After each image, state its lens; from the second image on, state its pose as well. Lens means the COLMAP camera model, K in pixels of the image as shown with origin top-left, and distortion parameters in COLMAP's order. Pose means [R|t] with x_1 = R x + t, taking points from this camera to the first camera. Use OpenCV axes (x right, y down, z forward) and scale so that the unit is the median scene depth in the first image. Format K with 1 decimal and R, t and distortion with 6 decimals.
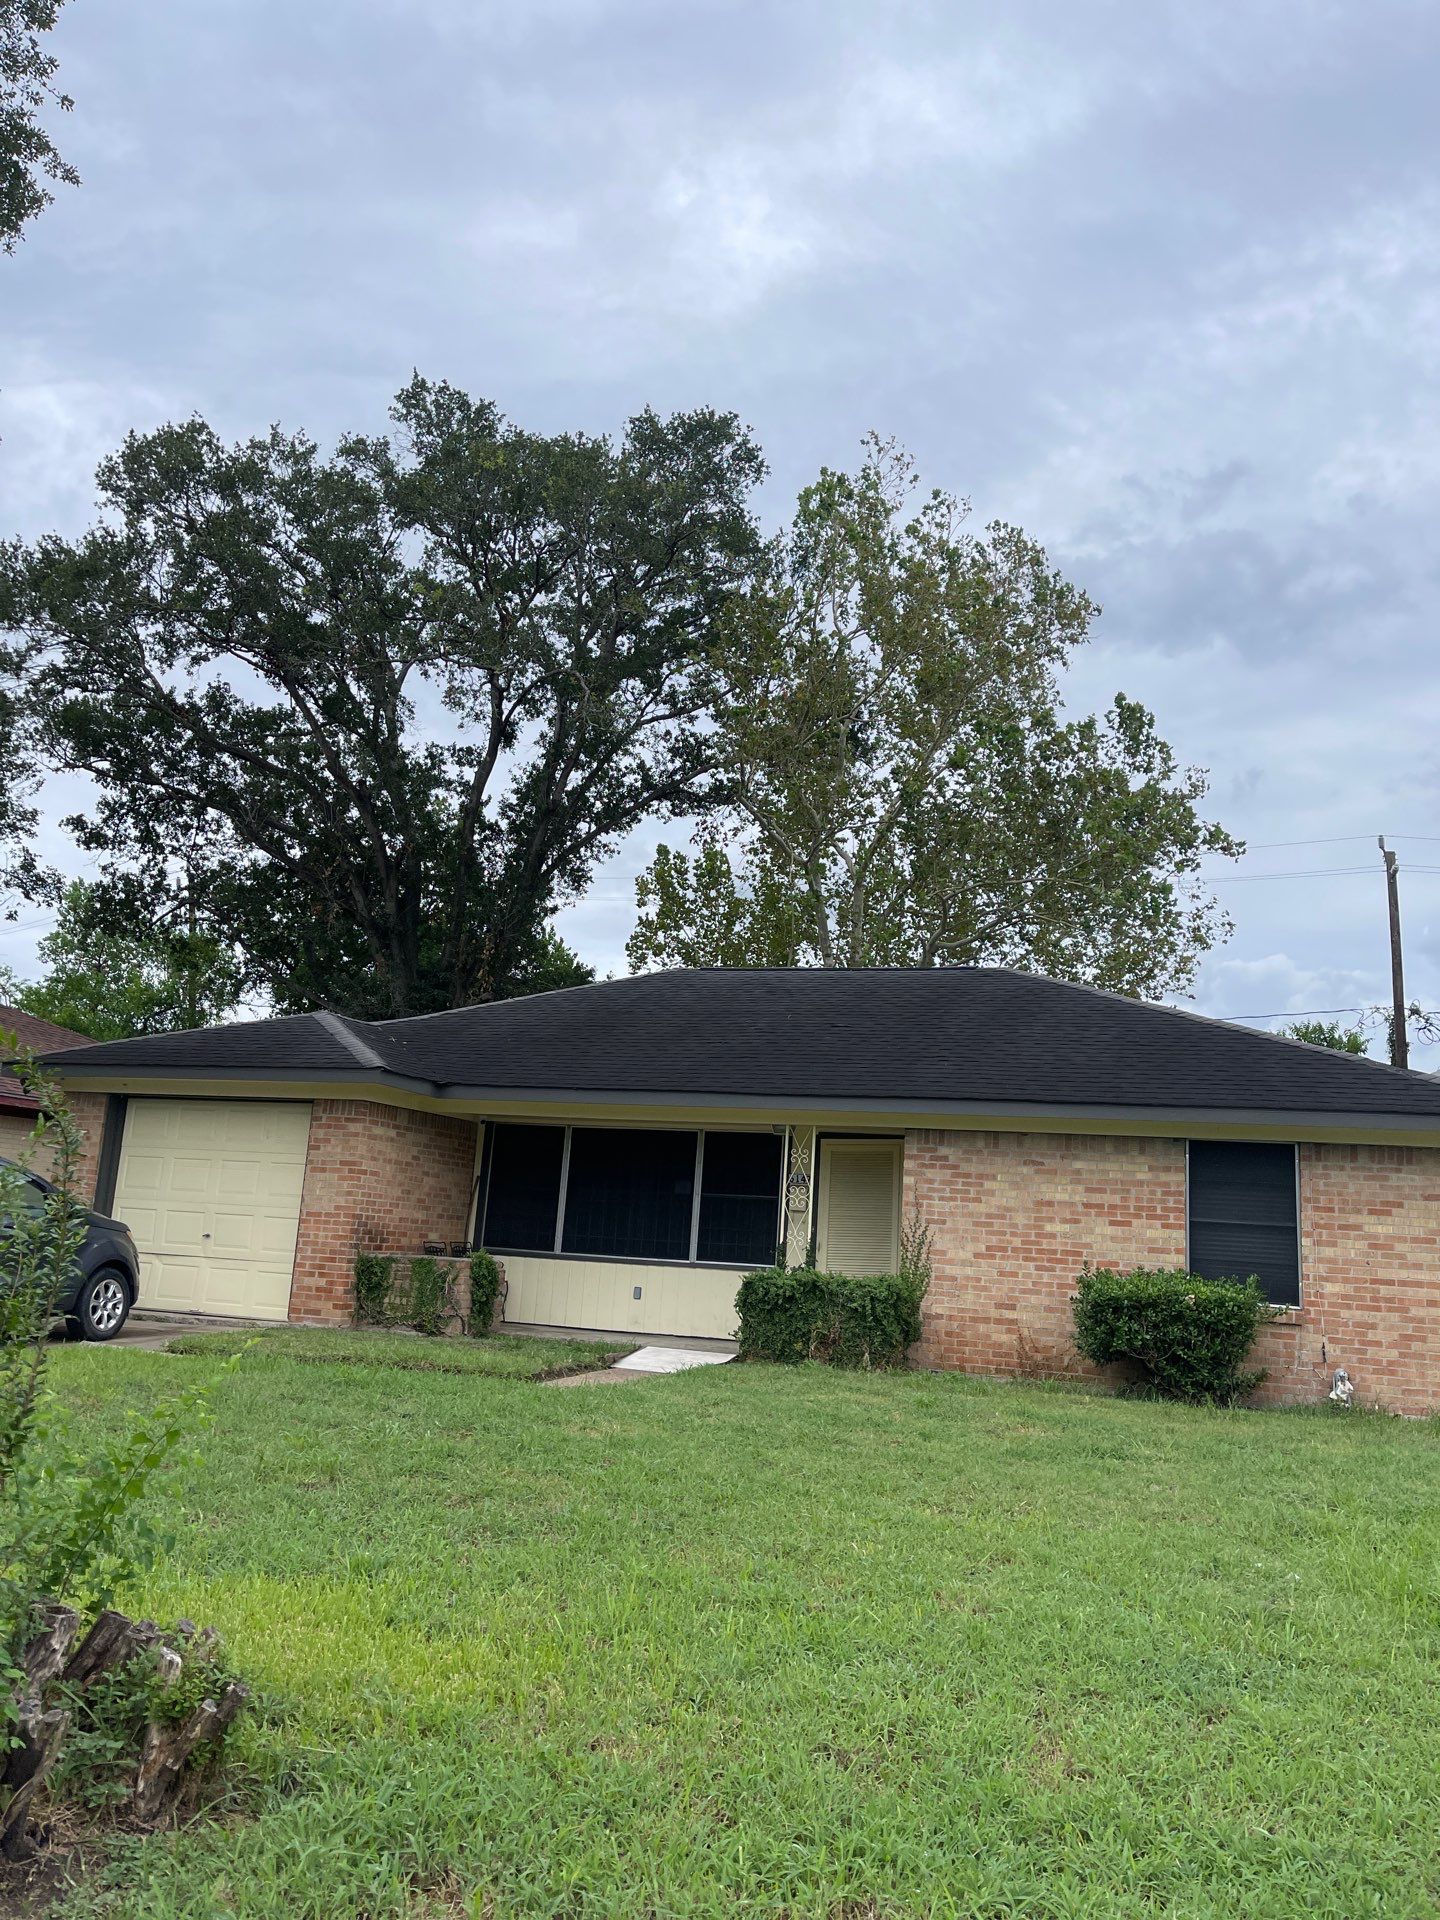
lens RADIAL K [[1465.2, 0, 723.9], [0, 1465.2, 955.4], [0, 0, 1]] dist [0.052710, -0.080935]
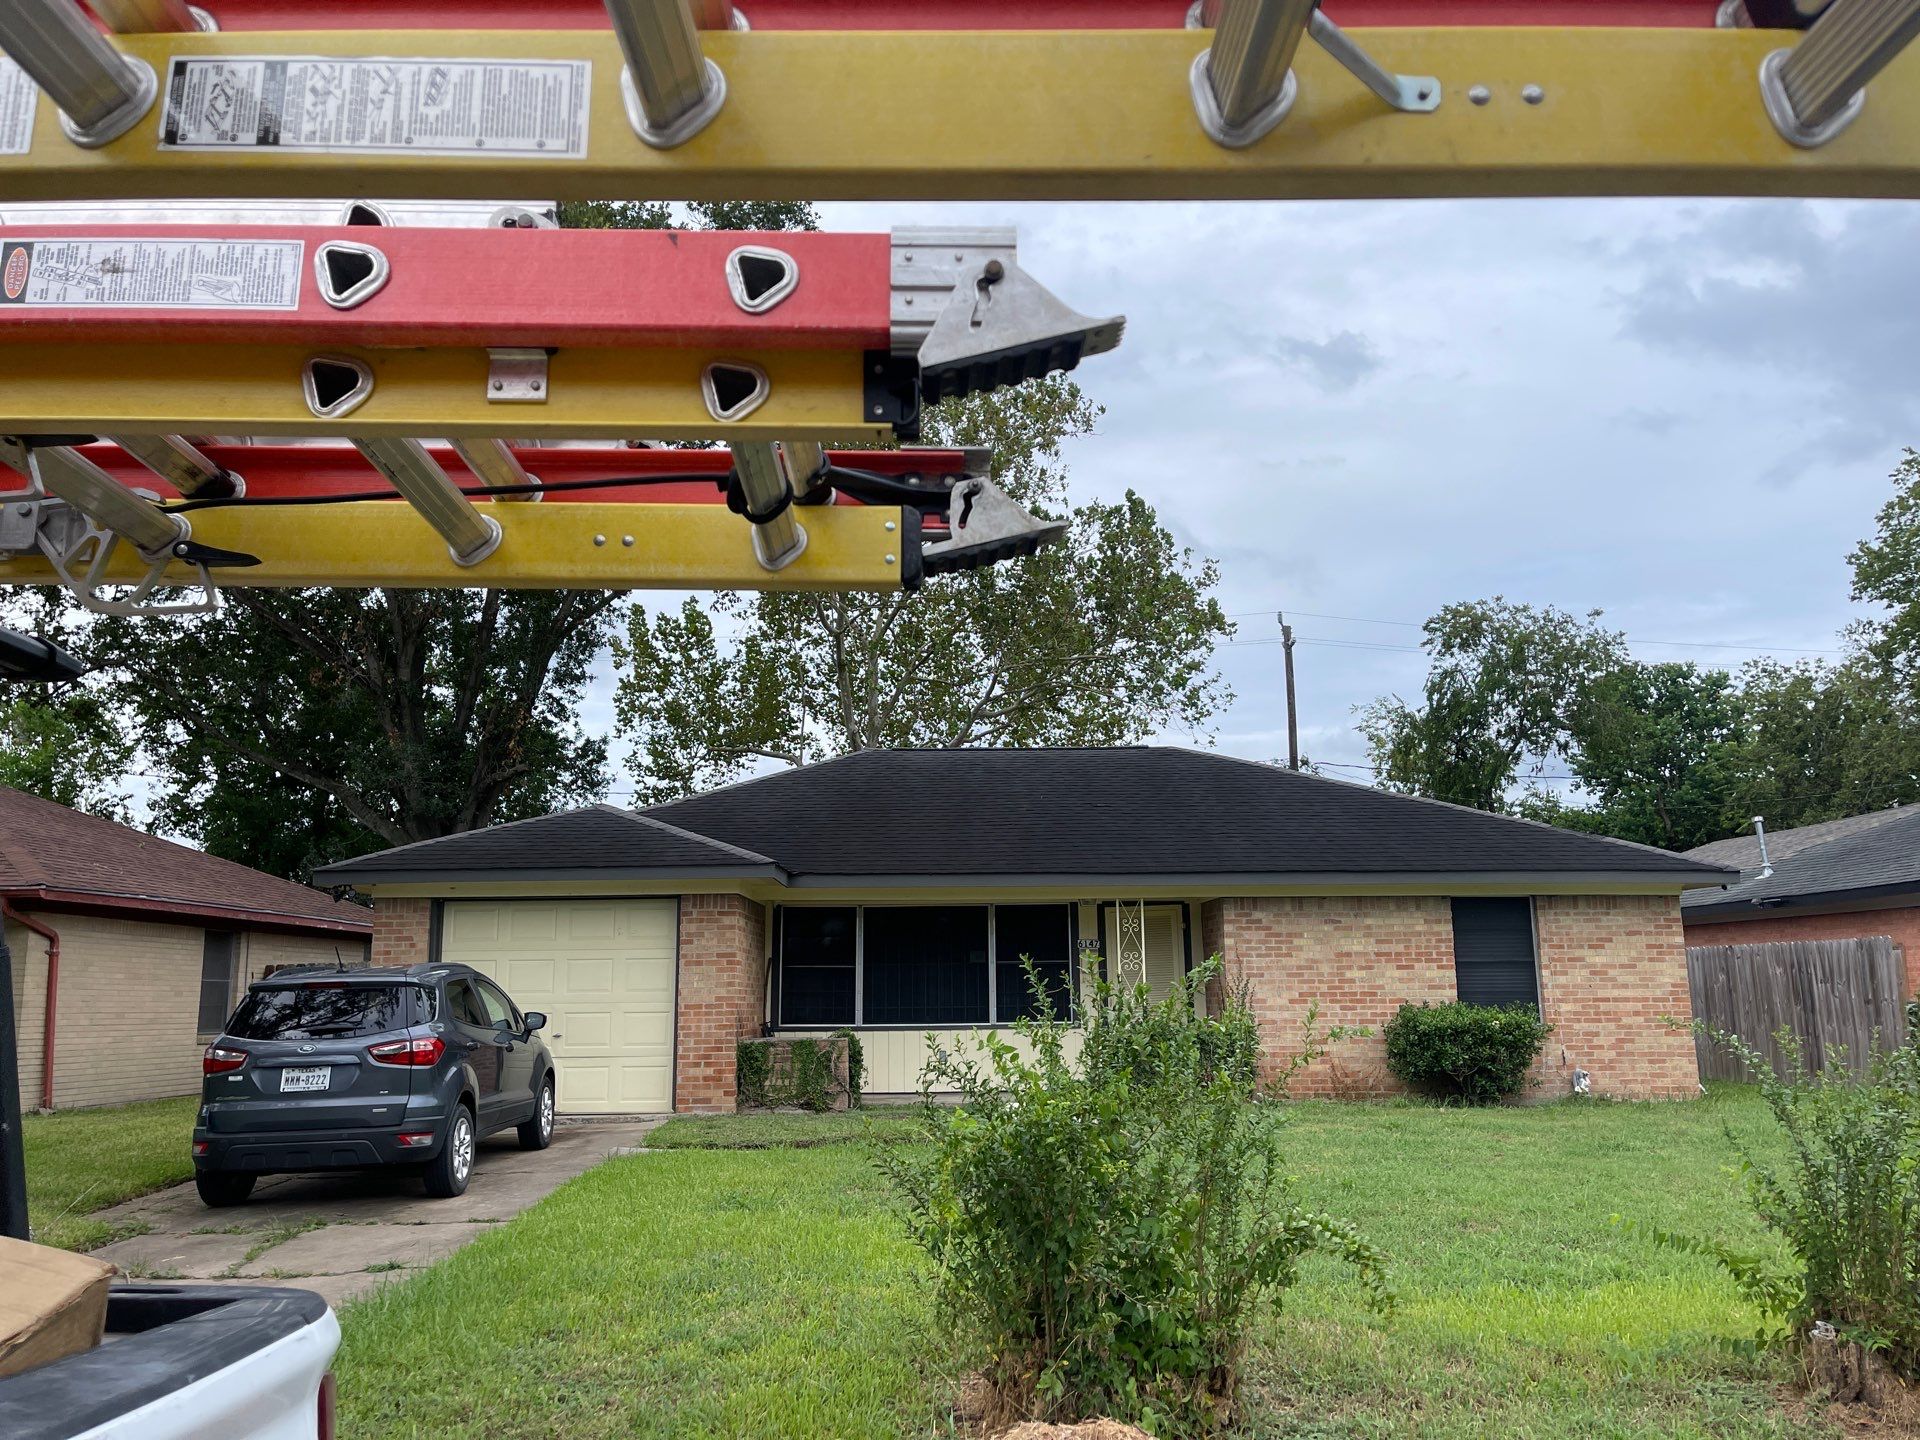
lens RADIAL K [[1465.2, 0, 950.0], [0, 1465.2, 721.1], [0, 0, 1]] dist [0.052710, -0.080935]
pose [[0.941879, -0.008559, 0.335843, -0.494396], [0.001620, 0.999779, 0.020937, -0.049748], [-0.335949, -0.019176, 0.941685, -0.029905]]
